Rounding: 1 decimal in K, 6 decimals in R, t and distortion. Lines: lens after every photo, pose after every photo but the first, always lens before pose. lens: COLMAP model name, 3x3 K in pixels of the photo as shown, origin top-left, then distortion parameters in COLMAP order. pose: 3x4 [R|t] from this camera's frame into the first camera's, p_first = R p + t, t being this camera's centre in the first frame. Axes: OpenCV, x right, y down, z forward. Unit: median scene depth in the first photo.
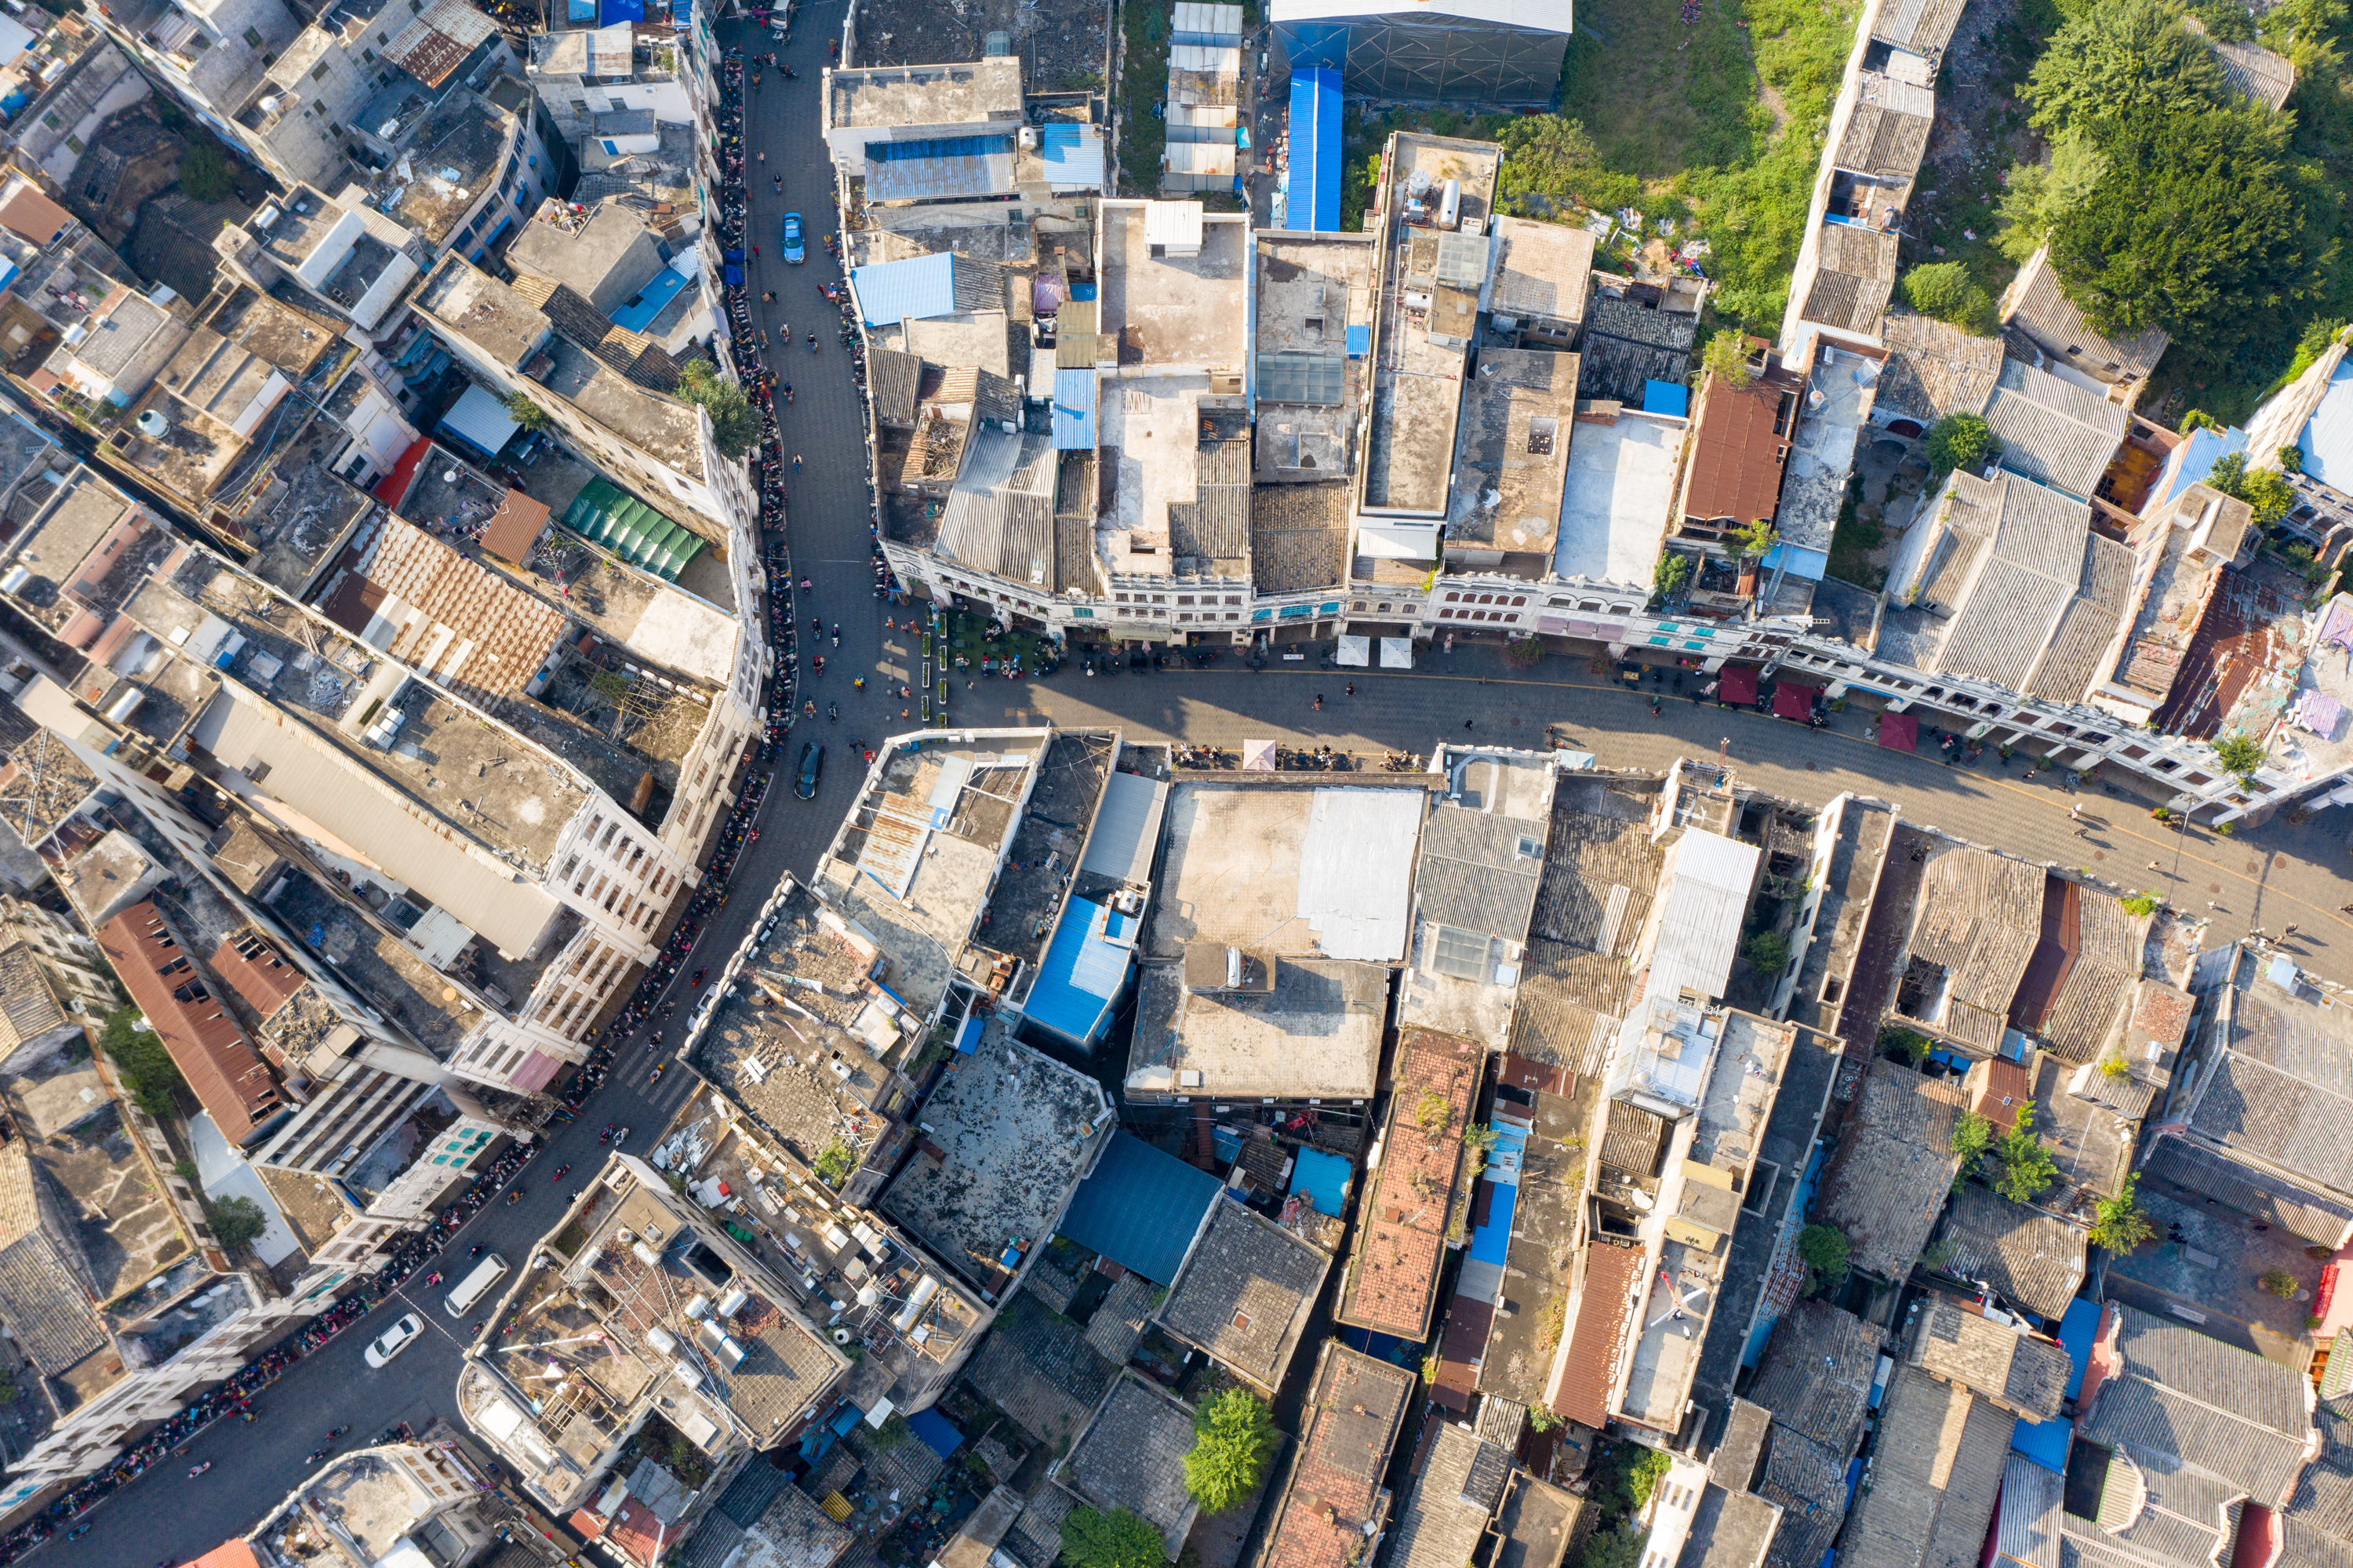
lens RADIAL K [[1895.5, 0, 1176.5], [0, 1895.5, 784.0], [0, 0, 1]] dist [-0.000315, 0.012631]
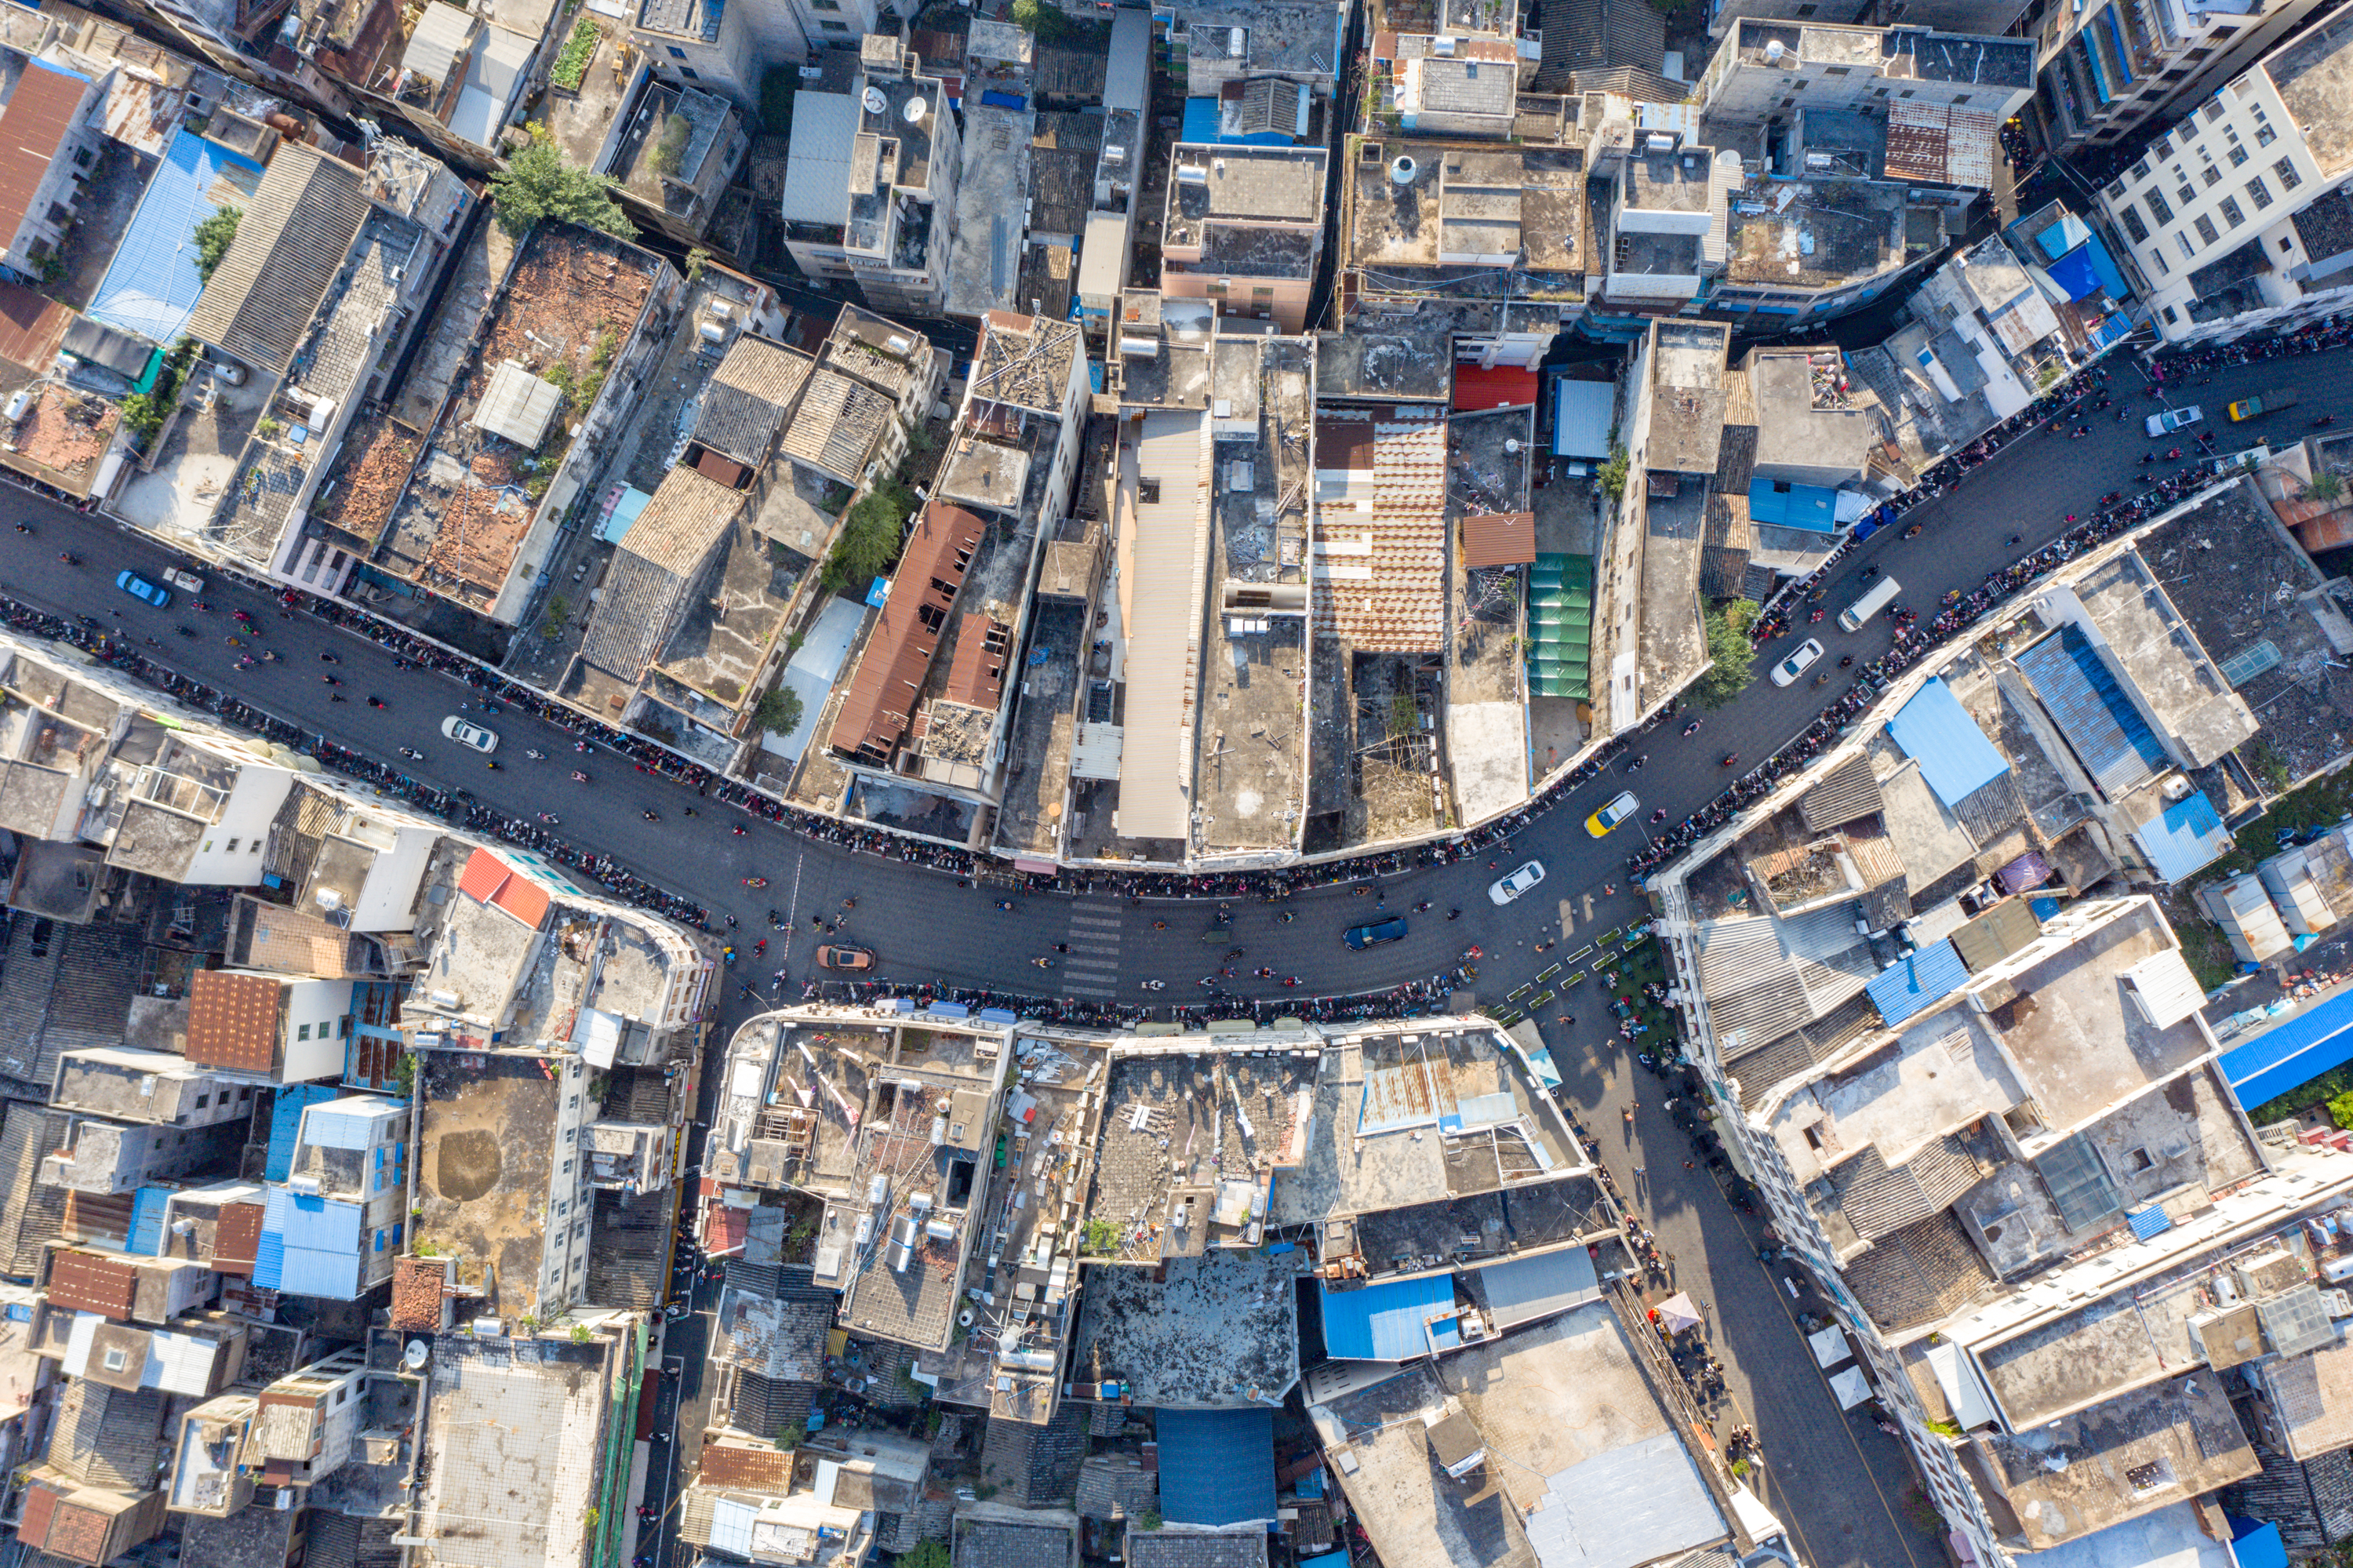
lens RADIAL K [[1881.0, 0, 1176.5], [0, 1881.0, 784.0], [0, 0, 1]] dist [-0.005035, 0.003409]
pose [[0.489698, 0.869943, -0.058269, -0.271987], [-0.838691, 0.488264, 0.241238, -0.170945], [0.238314, -0.069264, 0.968715, 0.041119]]
